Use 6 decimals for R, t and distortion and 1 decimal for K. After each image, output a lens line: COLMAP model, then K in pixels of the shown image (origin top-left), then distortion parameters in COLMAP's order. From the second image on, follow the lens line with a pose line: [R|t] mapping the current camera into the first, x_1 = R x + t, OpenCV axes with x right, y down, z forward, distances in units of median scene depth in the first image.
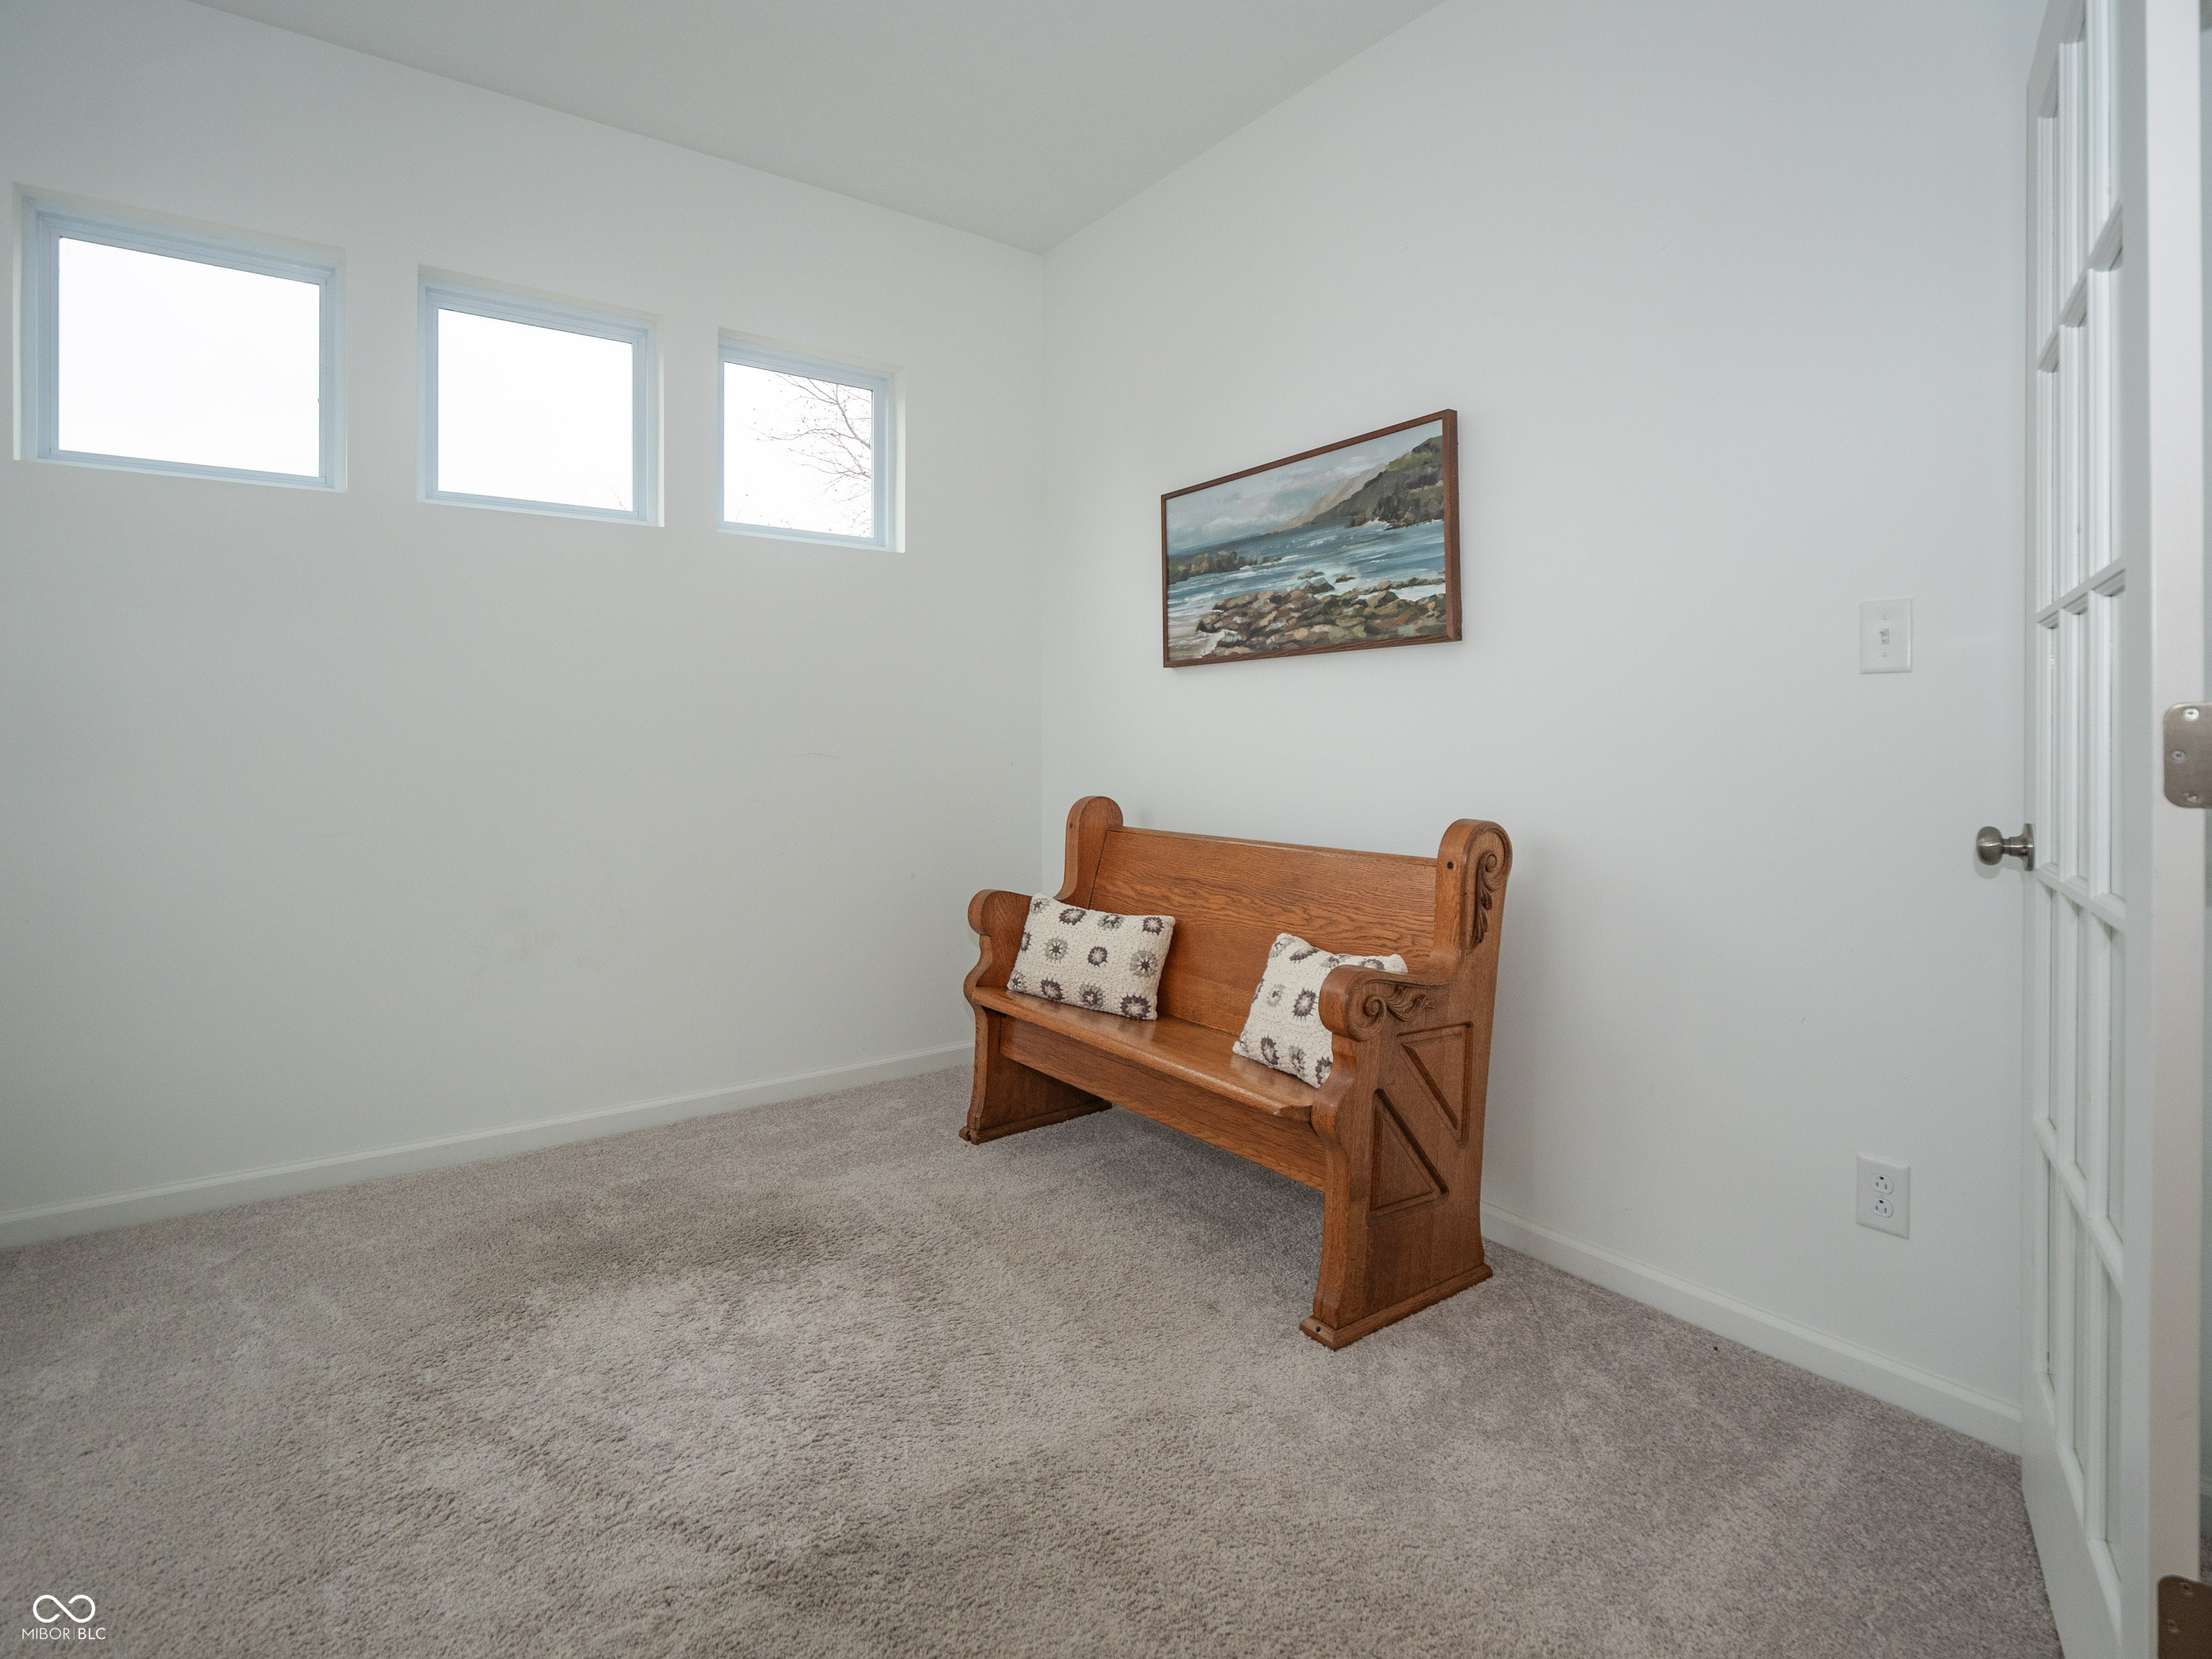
lens RADIAL K [[1125.2, 0, 1181.5], [0, 1125.2, 735.1], [0, 0, 1]] dist [0.003754, -0.001895]
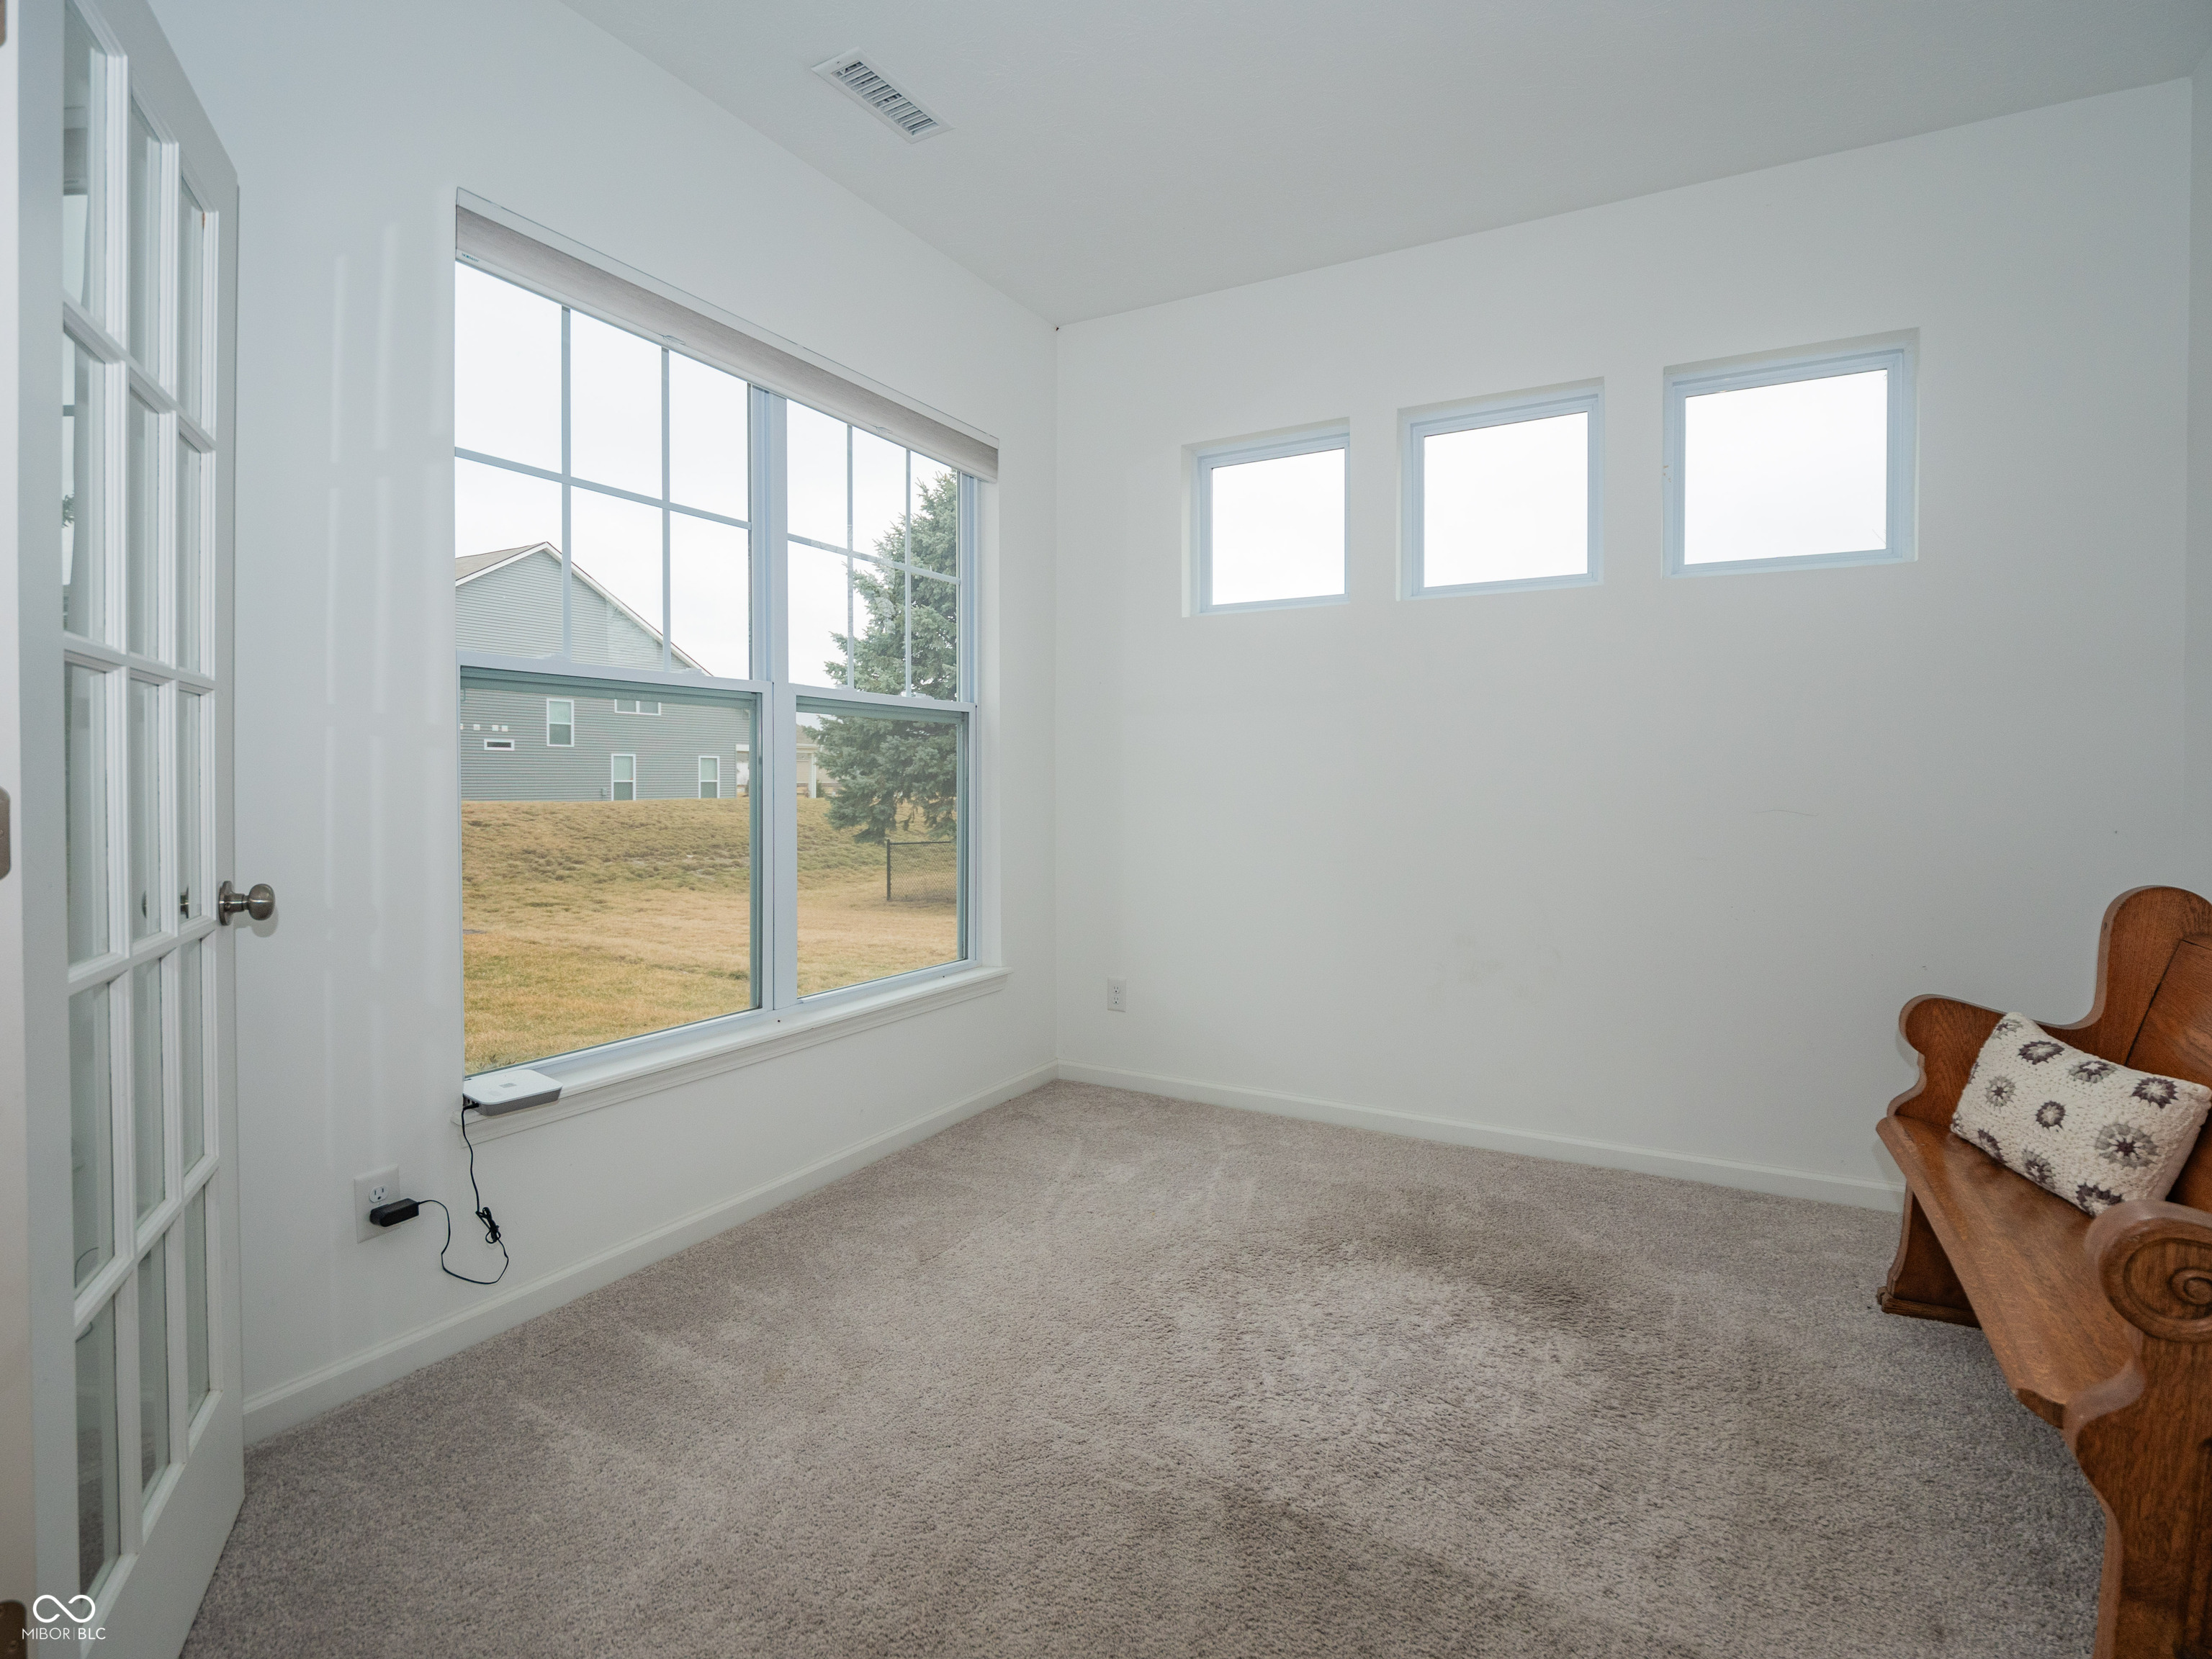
lens RADIAL K [[1125.2, 0, 1109.0], [0, 1125.2, 815.5], [0, 0, 1]] dist [0.003754, -0.001895]
pose [[0.406201, 0.029285, -0.913314, 0.364735], [-0.004138, 0.999535, 0.030210, -0.006919], [0.913774, -0.008492, 0.406133, 0.219637]]
